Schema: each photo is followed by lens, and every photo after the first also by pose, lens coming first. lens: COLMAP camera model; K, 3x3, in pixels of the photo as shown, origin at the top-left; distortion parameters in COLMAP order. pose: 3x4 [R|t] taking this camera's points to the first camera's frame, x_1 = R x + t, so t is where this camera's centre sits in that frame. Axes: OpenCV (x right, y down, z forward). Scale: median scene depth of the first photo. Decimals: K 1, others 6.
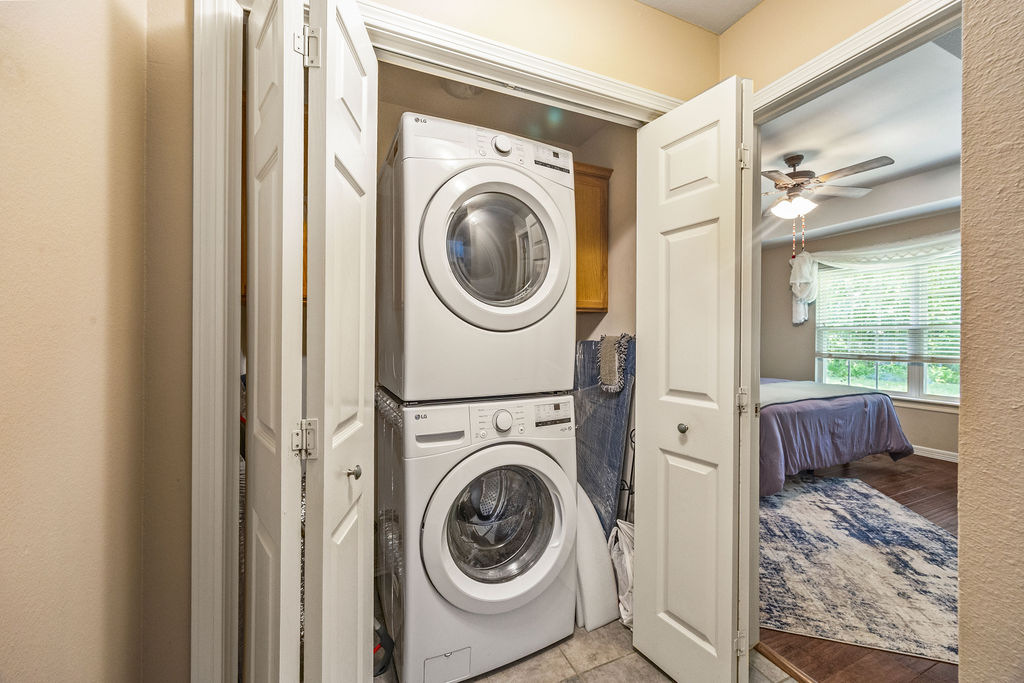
lens RADIAL K [[385.9, 0, 508.2], [0, 385.9, 338.9], [0, 0, 1]] dist [-0.003753, -0.000242]
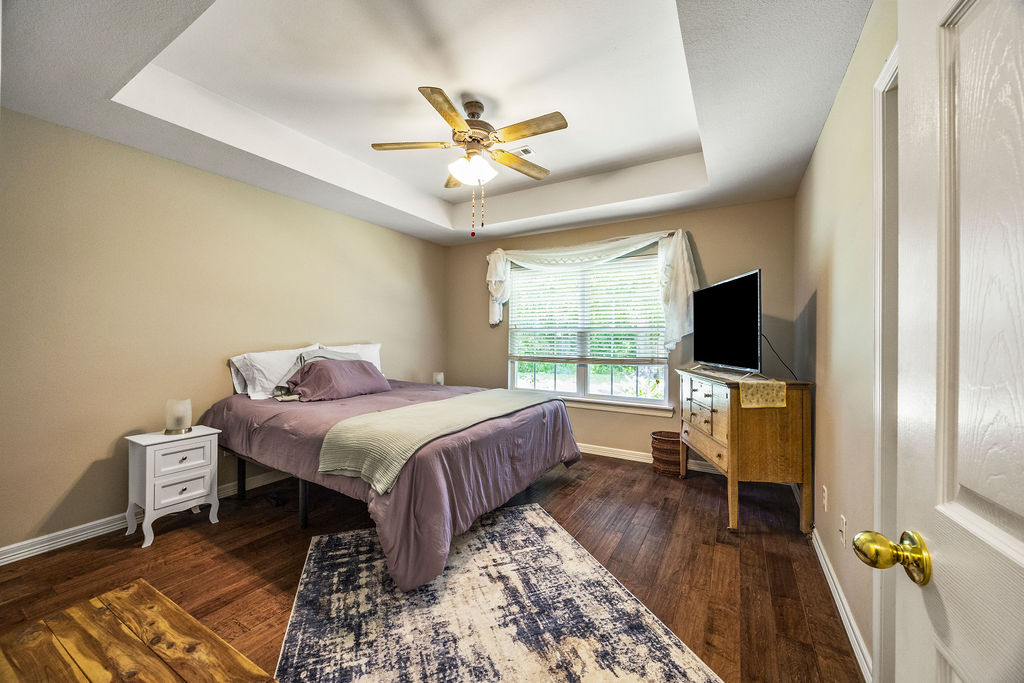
lens RADIAL K [[385.9, 0, 508.2], [0, 385.9, 338.9], [0, 0, 1]] dist [-0.003753, -0.000242]
pose [[0.806685, 0.004742, 0.590963, 0.359049], [-0.003987, 0.999989, -0.002582, -0.004078], [-0.590968, -0.000274, 0.806695, 0.352531]]
